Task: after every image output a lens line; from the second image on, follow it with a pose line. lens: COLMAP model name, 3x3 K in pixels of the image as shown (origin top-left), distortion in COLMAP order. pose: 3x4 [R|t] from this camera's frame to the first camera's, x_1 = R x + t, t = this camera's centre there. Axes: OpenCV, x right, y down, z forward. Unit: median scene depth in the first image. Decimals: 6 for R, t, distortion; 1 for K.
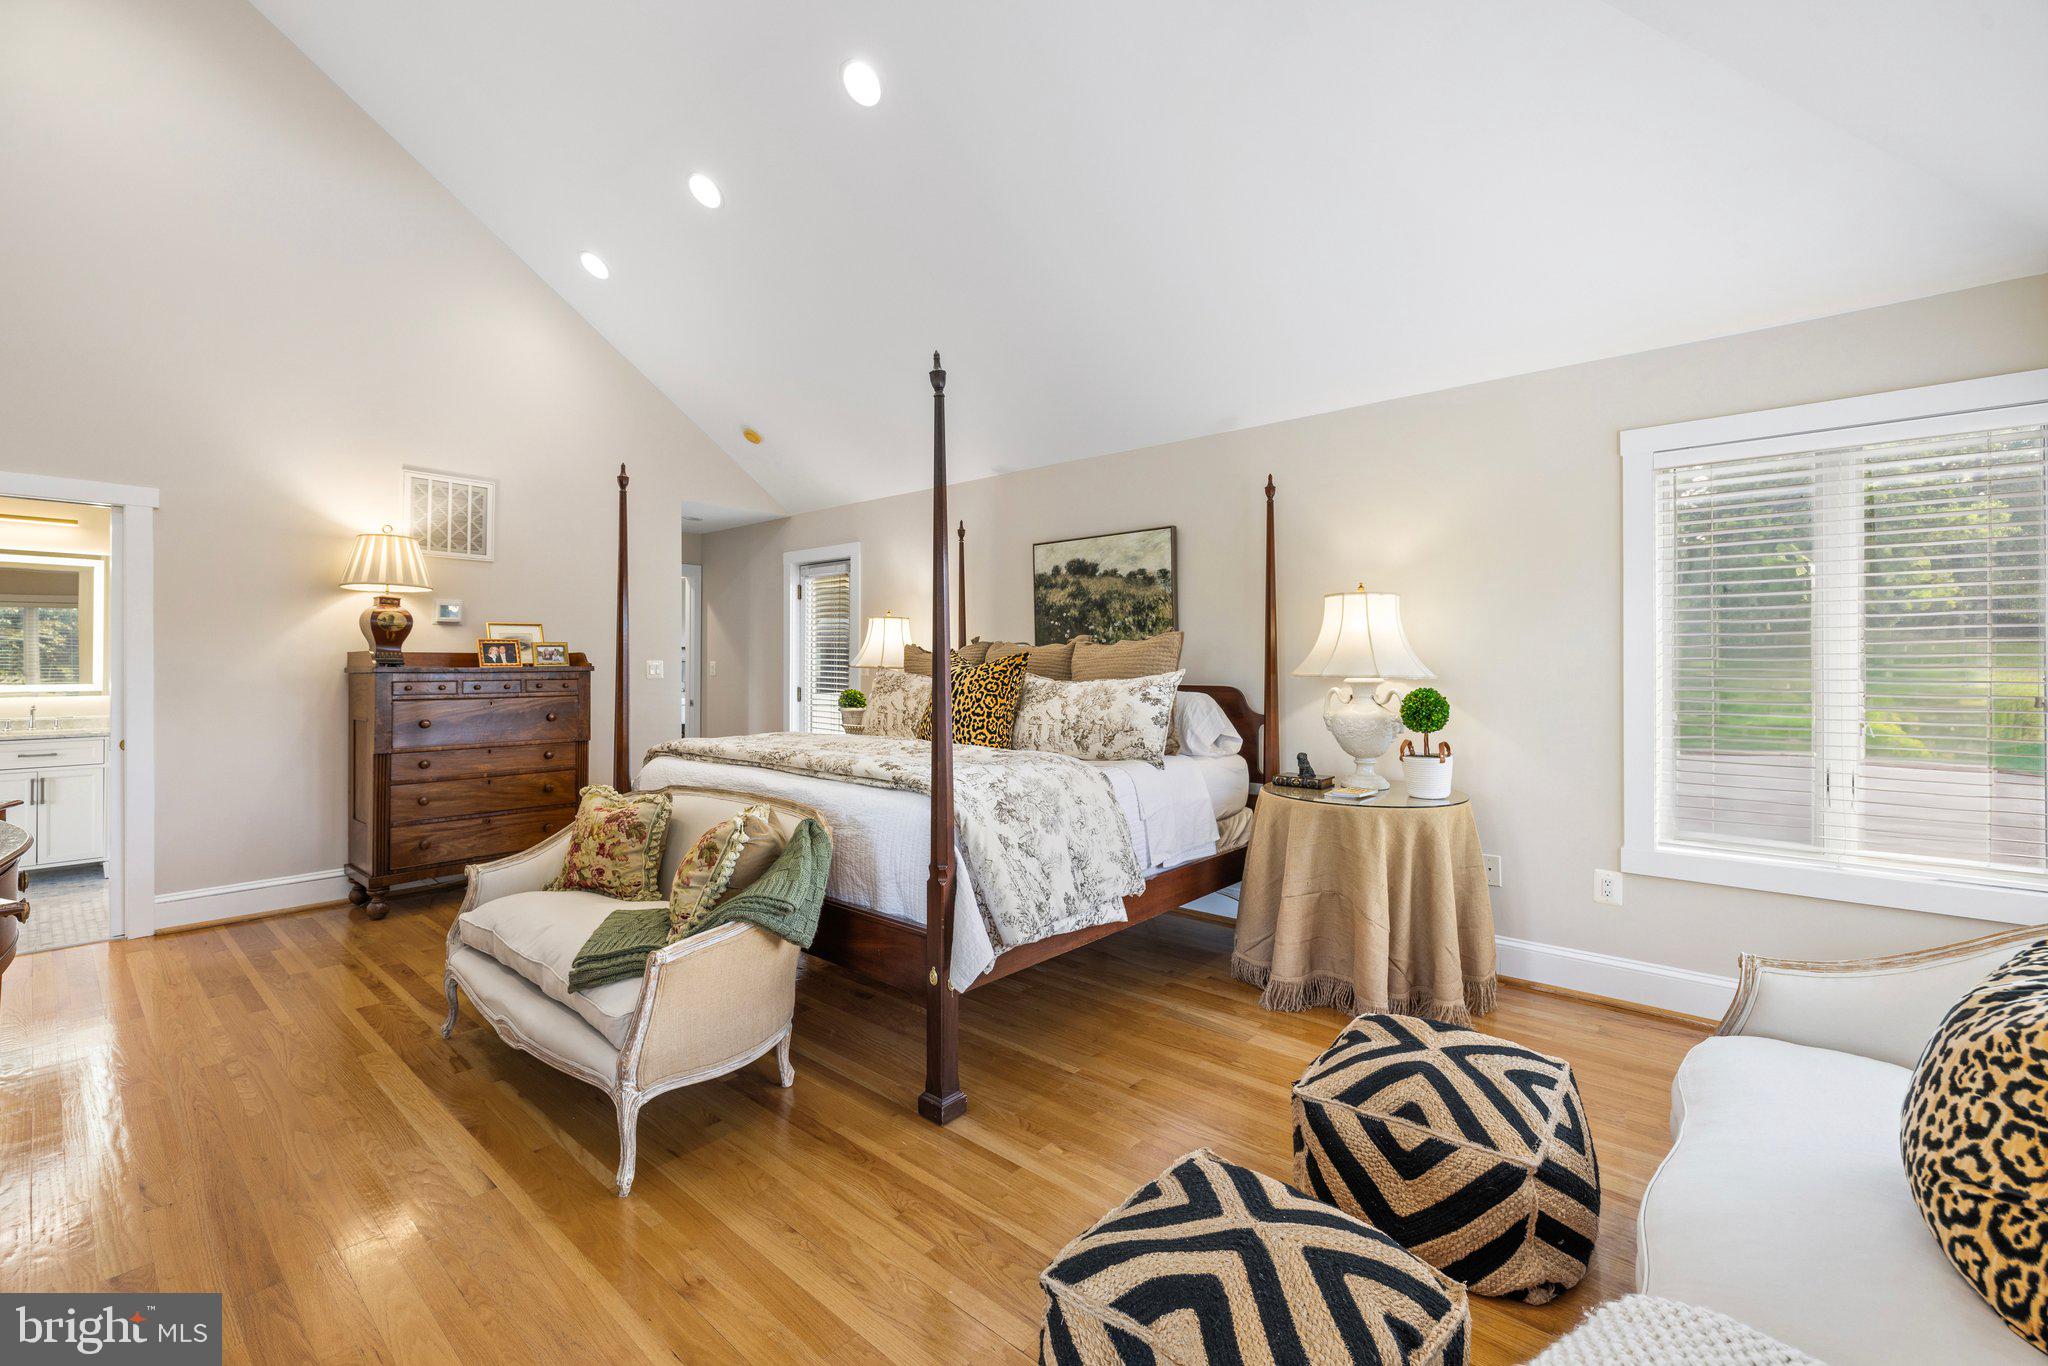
lens RADIAL K [[878.0, 0, 982.5], [0, 878.0, 654.5], [0, 0, 1]] dist [0.000390, 0.000092]
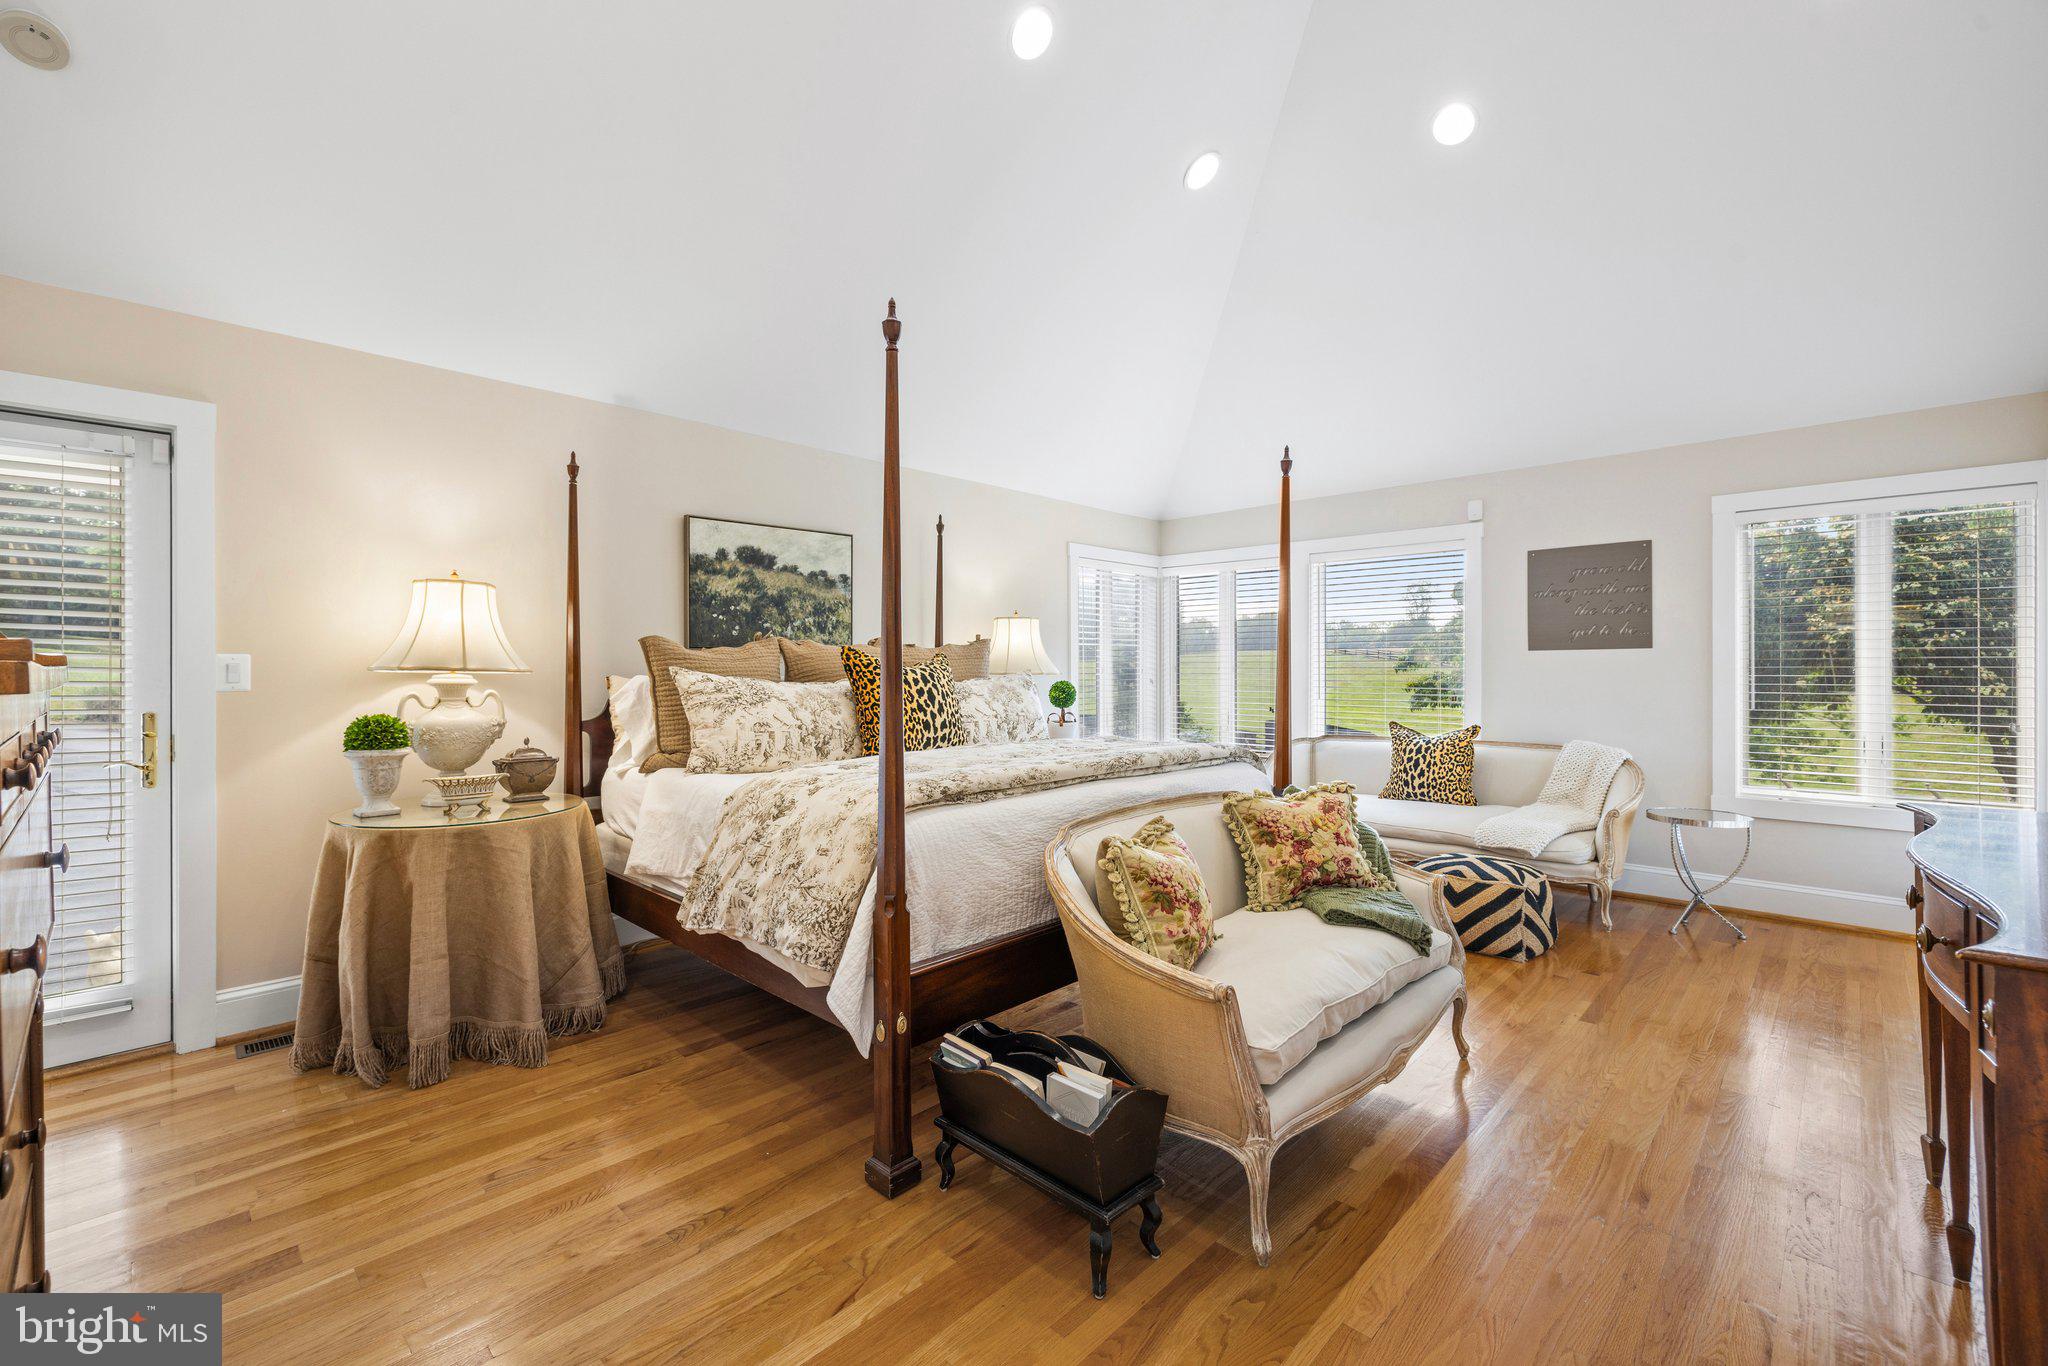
lens RADIAL K [[868.4, 0, 1009.2], [0, 868.4, 671.0], [0, 0, 1]] dist [-0.001575, -0.000132]
pose [[0.023747, -0.001699, 0.999717, -1.176626], [-0.006571, 0.999977, 0.001856, 0.019940], [-0.999696, -0.006614, 0.023735, 1.125063]]
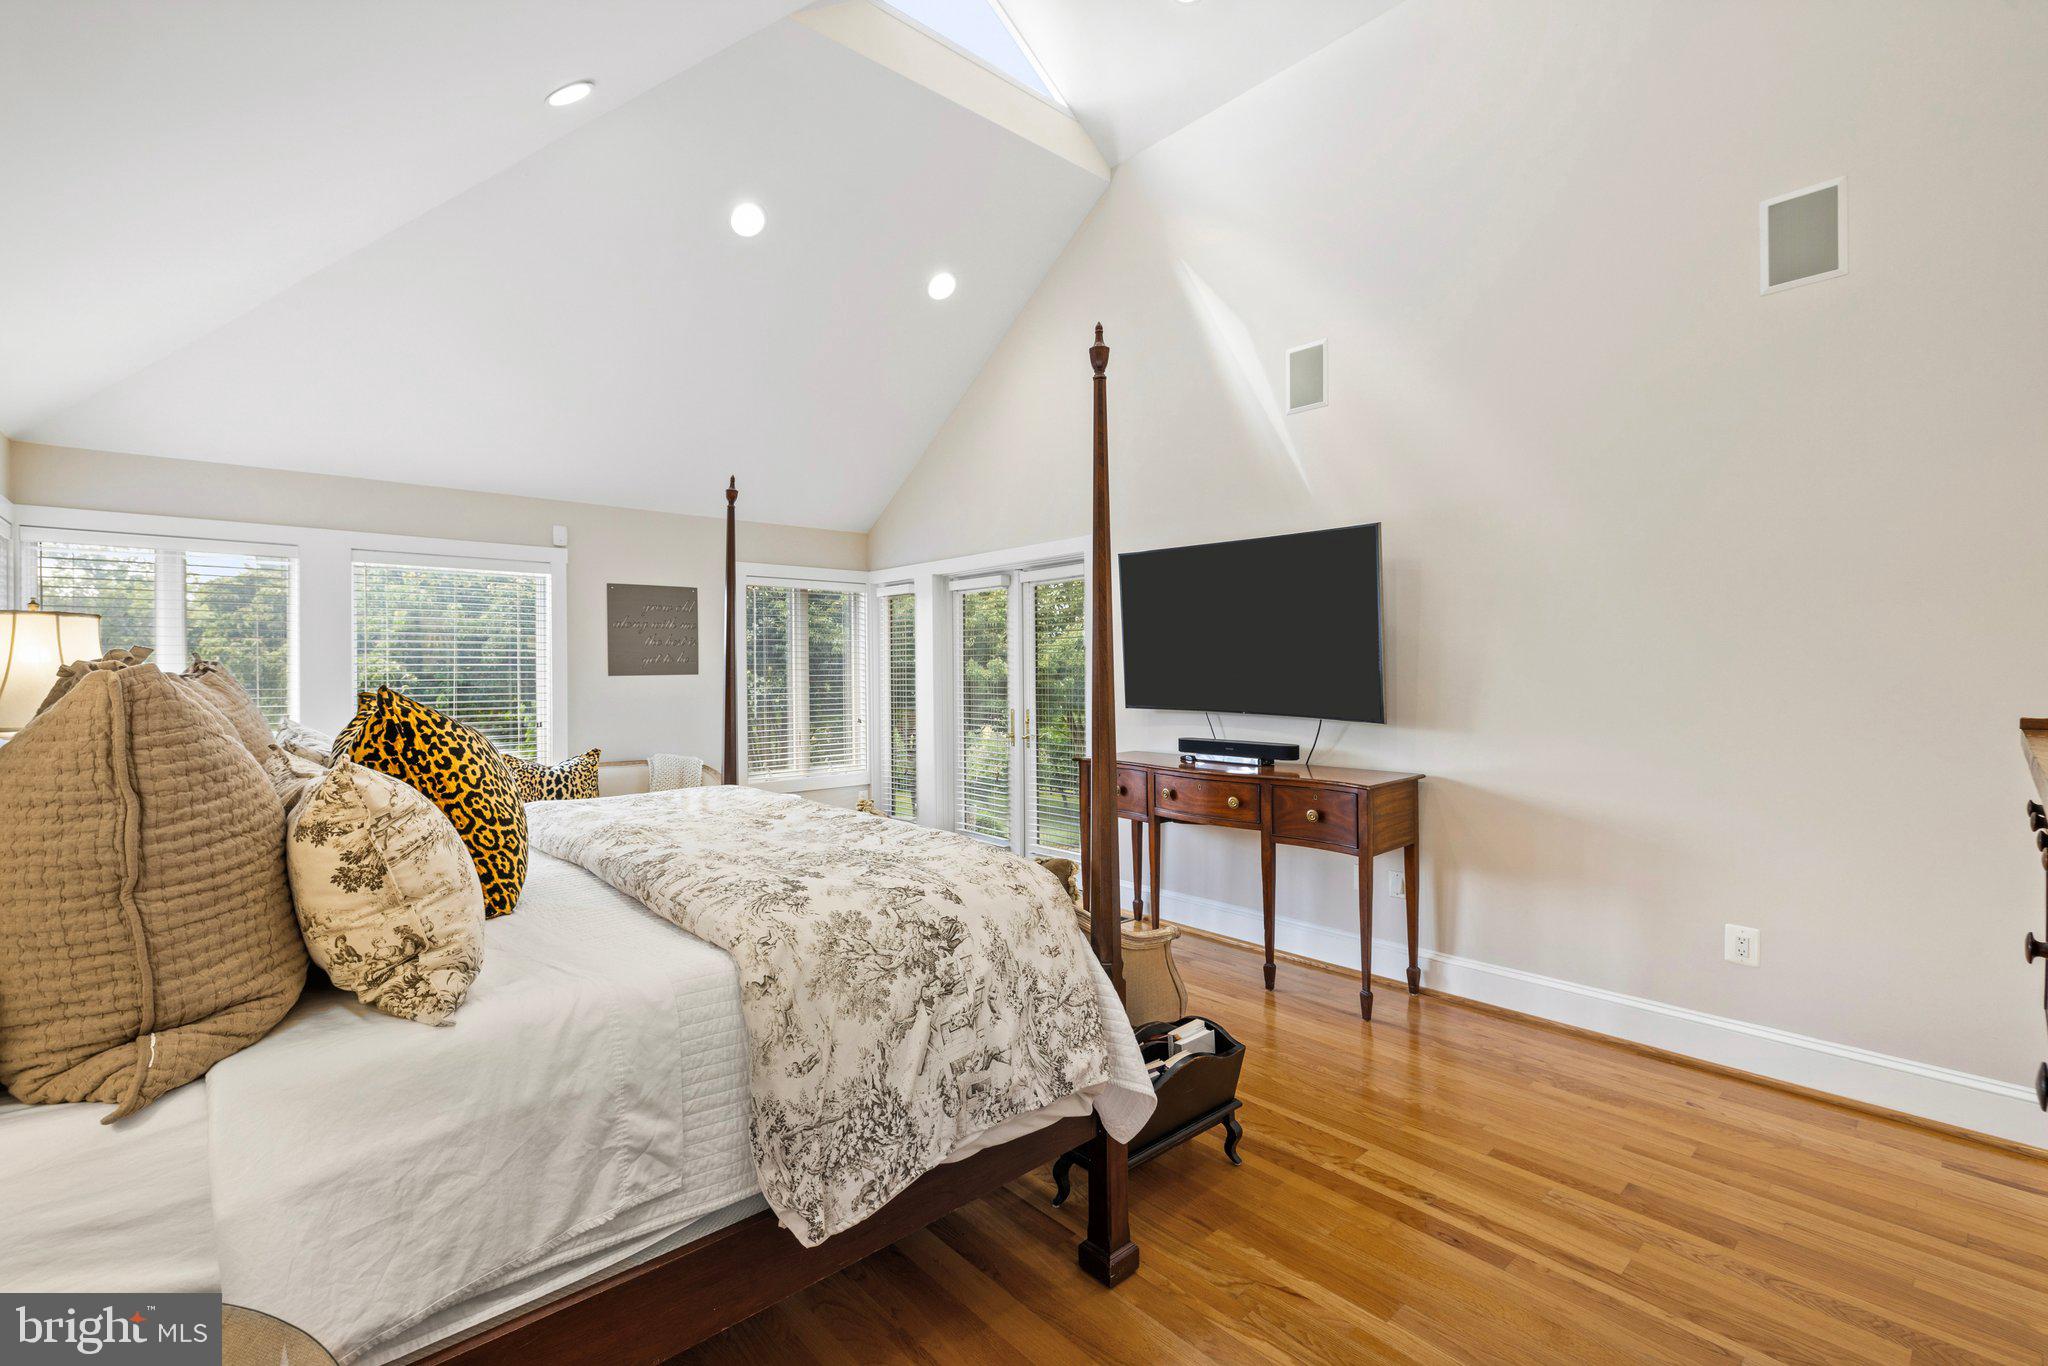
lens RADIAL K [[880.0, 0, 1001.1], [0, 880.0, 668.0], [0, 0, 1]] dist [0.000827, 0.000081]
pose [[-0.995474, 0.008749, 0.094635, -0.486307], [0.007674, 0.999902, -0.011719, -0.010378], [-0.094728, -0.010940, -0.995443, 1.882324]]
